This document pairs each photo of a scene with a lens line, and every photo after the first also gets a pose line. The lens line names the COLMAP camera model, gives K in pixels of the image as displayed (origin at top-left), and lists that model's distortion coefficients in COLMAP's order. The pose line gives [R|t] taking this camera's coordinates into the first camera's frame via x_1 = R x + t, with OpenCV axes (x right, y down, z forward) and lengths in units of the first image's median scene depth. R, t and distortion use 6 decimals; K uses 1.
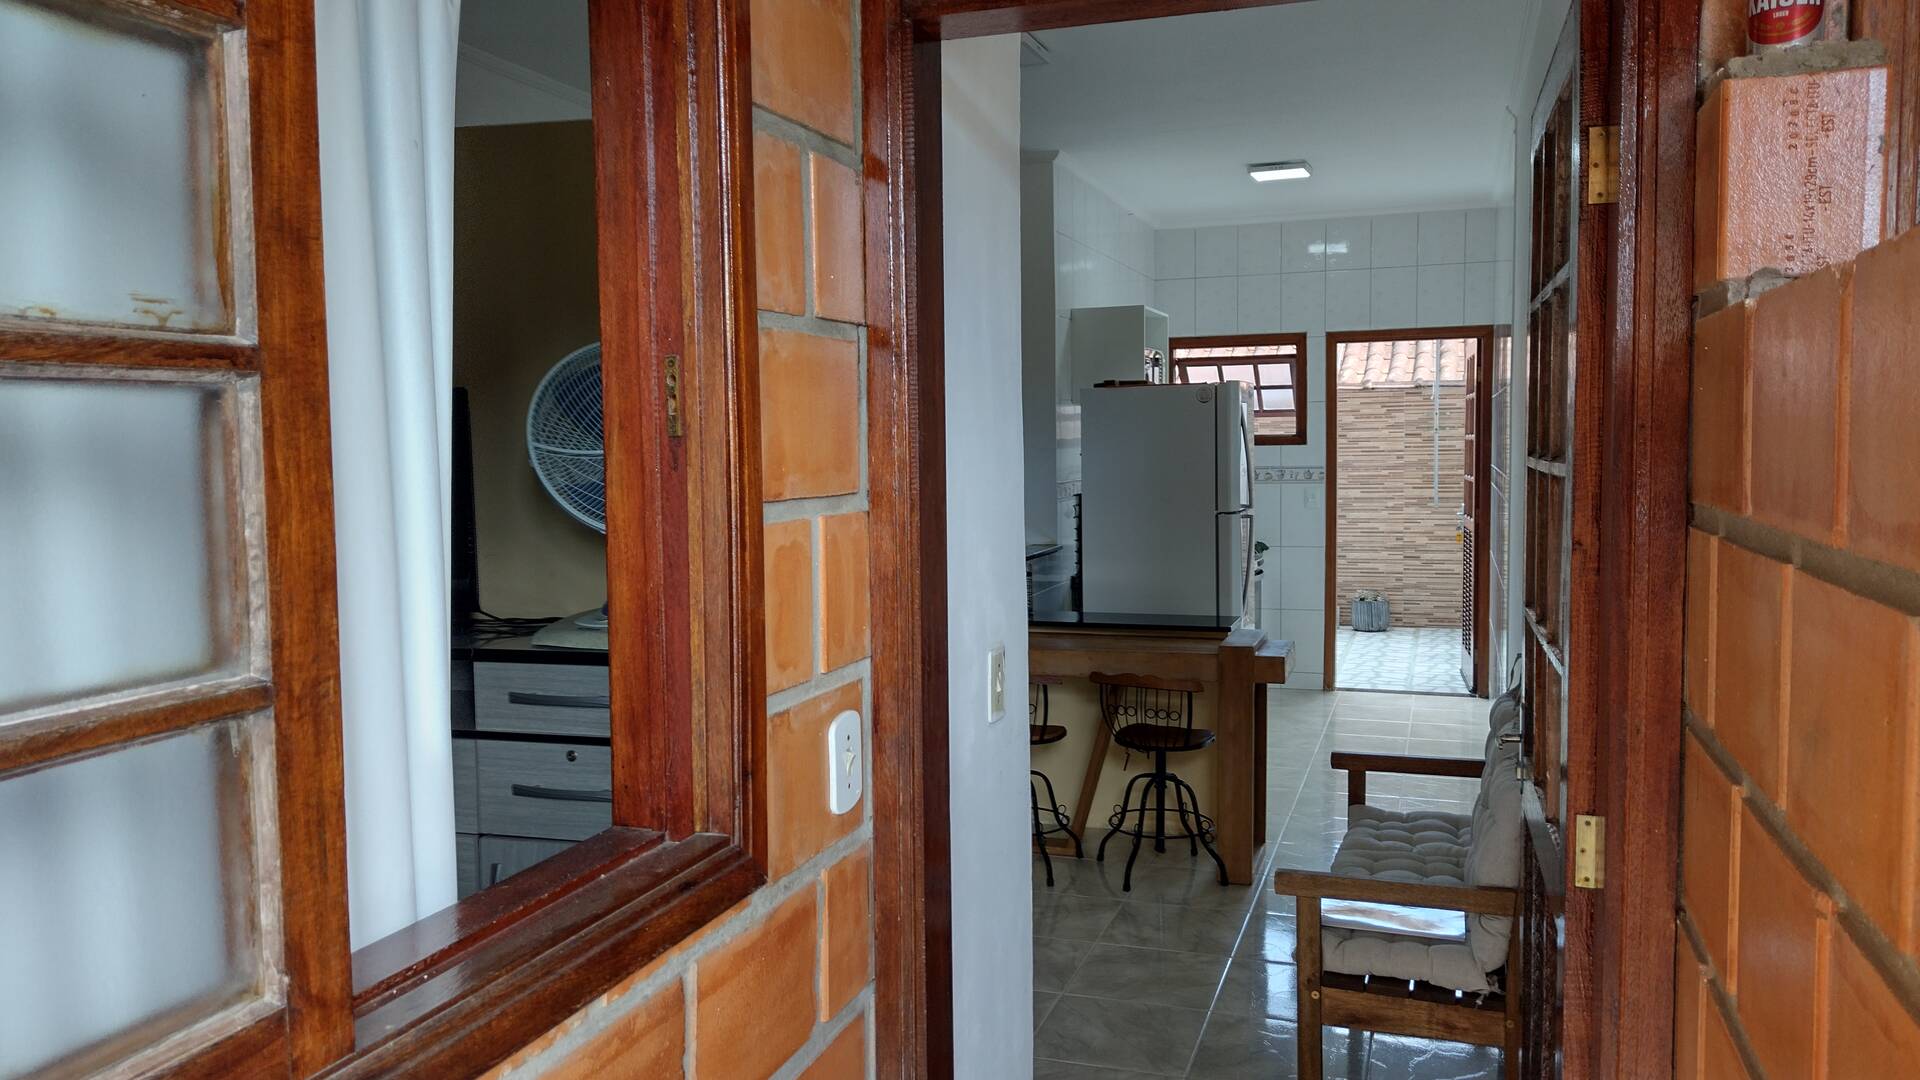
lens RADIAL K [[1420.7, 0, 970.8], [0, 1420.7, 542.1], [0, 0, 1]] dist [0.065788, -0.004754]
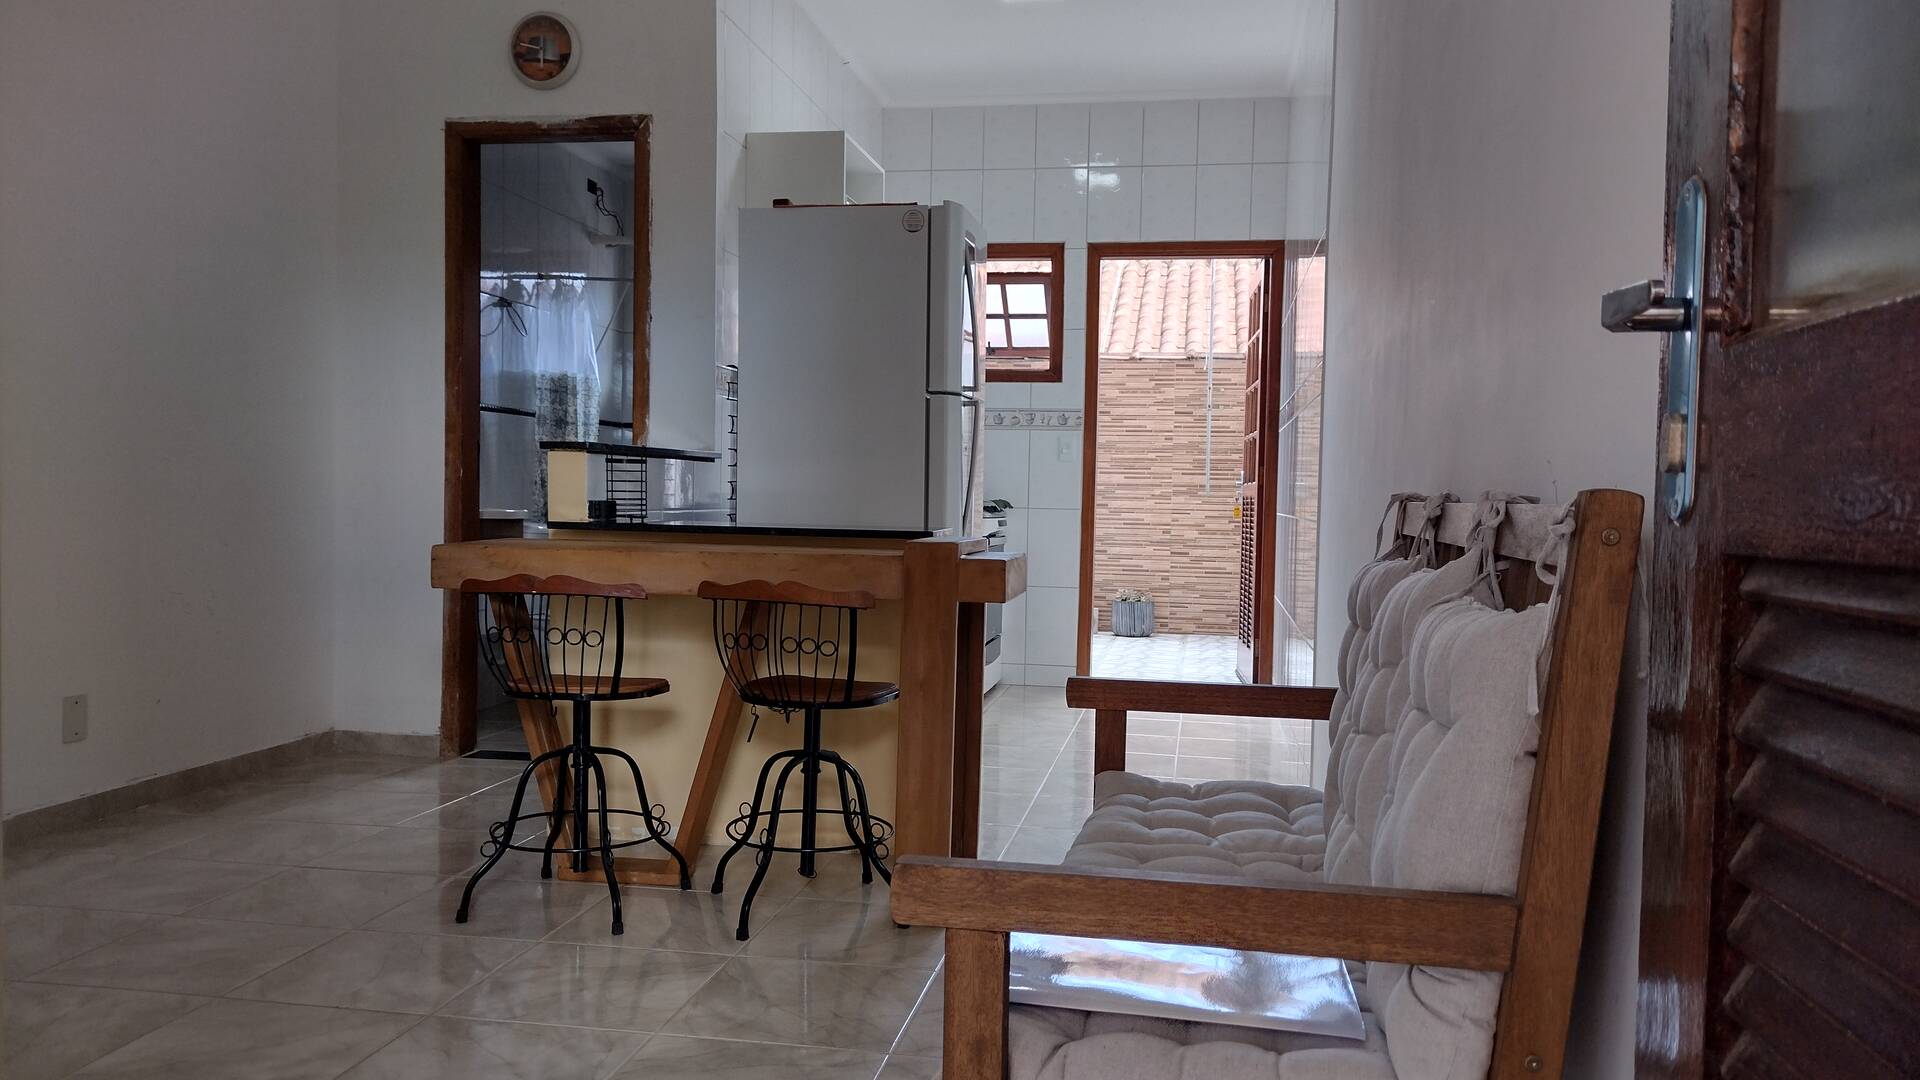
lens RADIAL K [[1401.6, 0, 961.0], [0, 1401.6, 547.8], [0, 0, 1]] dist [0.101865, -0.160338]
pose [[0.988209, 0.029536, 0.150237, 0.101453], [-0.023856, 0.998936, -0.039468, 0.095056], [-0.151243, 0.035418, 0.987862, 0.368768]]
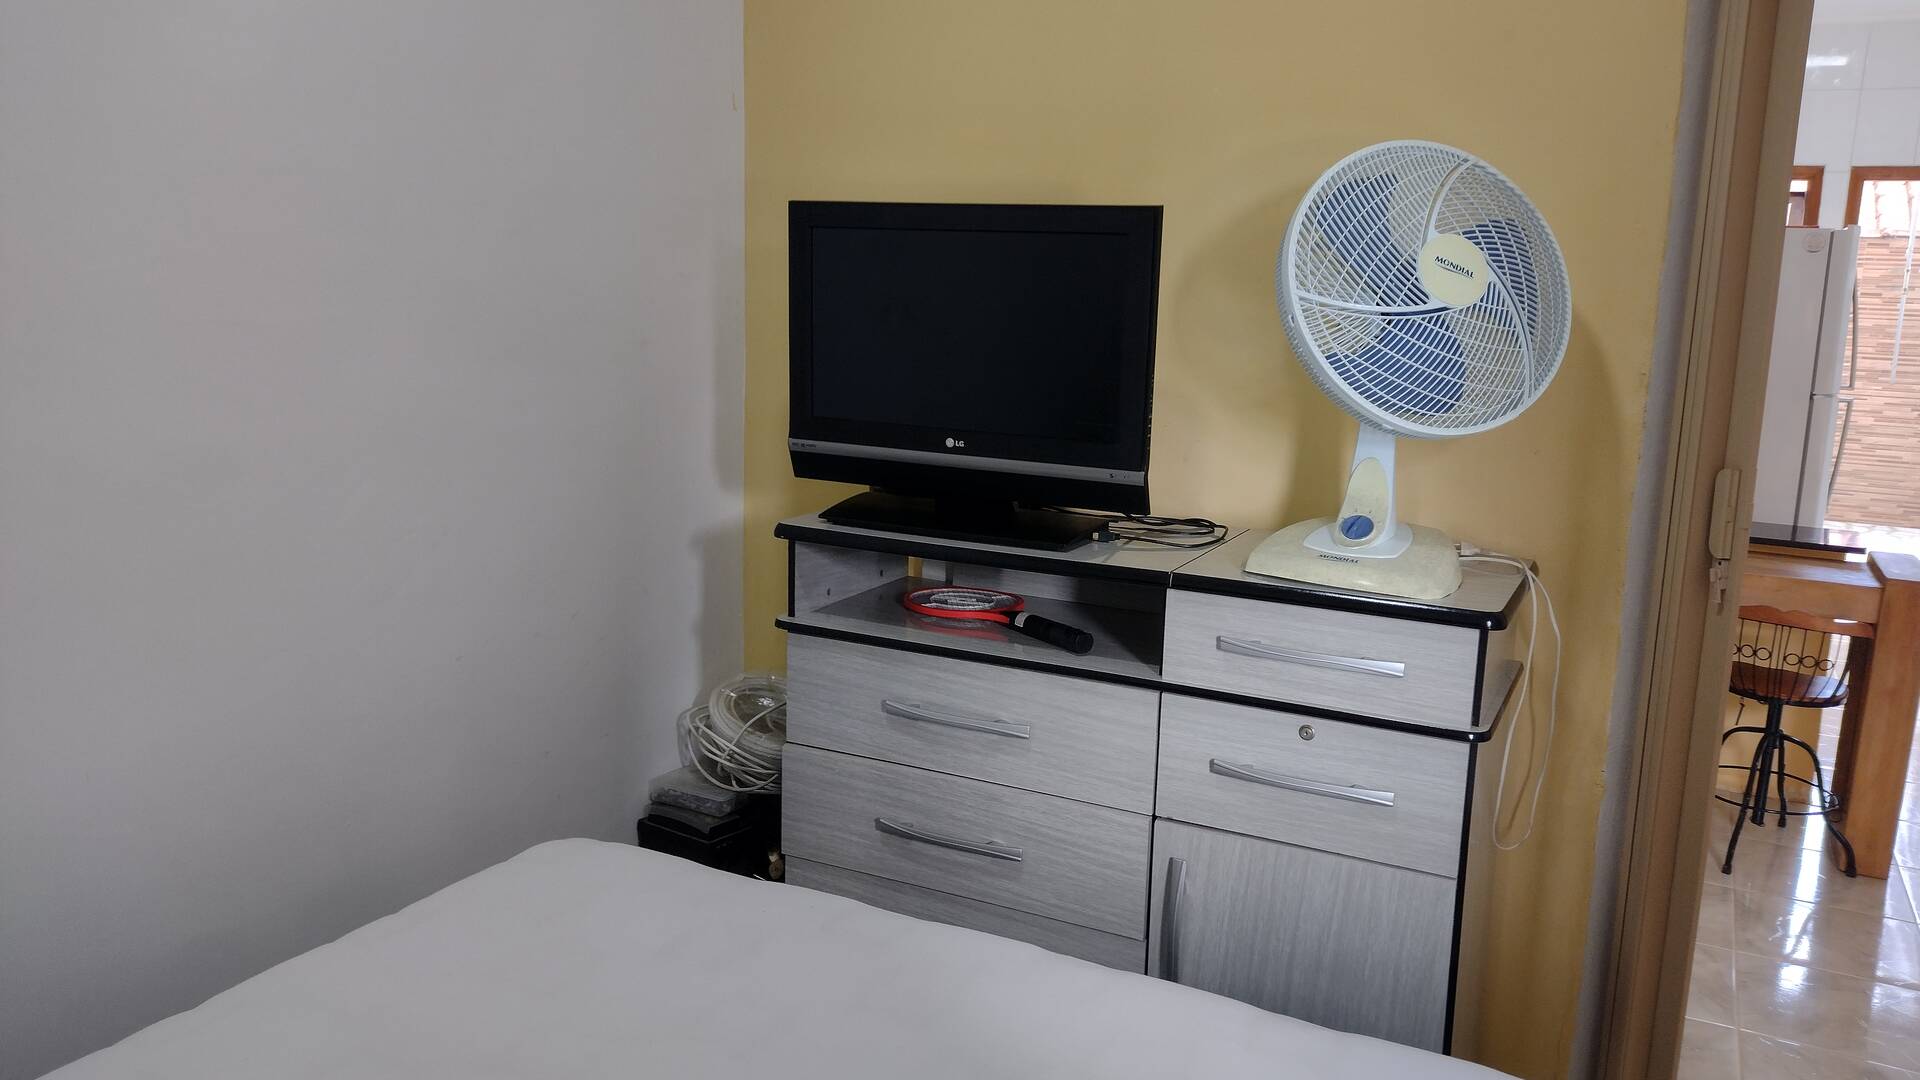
lens RADIAL K [[1439.8, 0, 958.5], [0, 1439.8, 534.4], [0, 0, 1]] dist [0.003670, 0.004354]
pose [[0.988404, 0.070003, -0.134749, -0.207531], [-0.053988, 0.991420, 0.119042, -0.015255], [0.141926, -0.110387, 0.983703, 0.155322]]
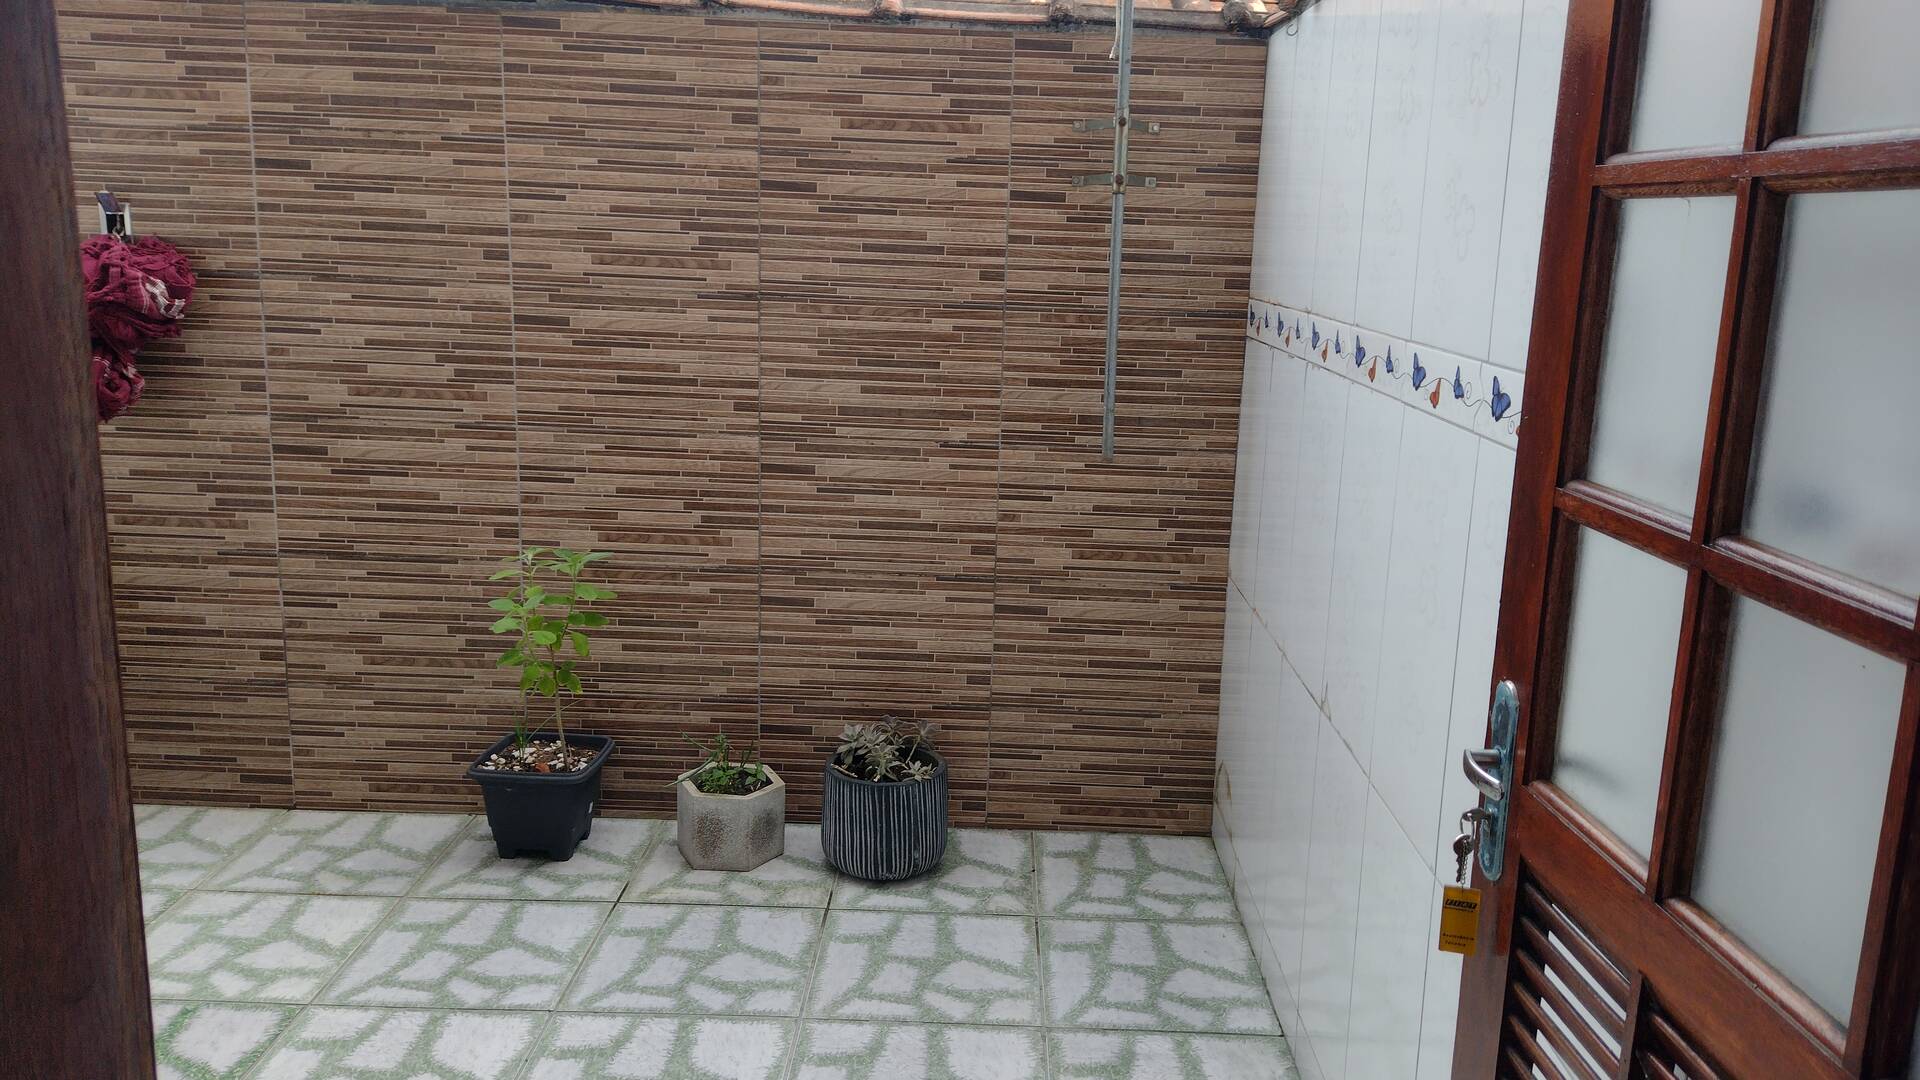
lens RADIAL K [[1482.6, 0, 958.3], [0, 1482.6, 506.3], [0, 0, 1]] dist [0.126624, -0.247079]
pose [[0.949540, -0.019372, 0.313048, 0.424121], [-0.022574, 0.991281, 0.129816, -0.110705], [-0.312833, -0.130332, 0.940824, 1.523577]]
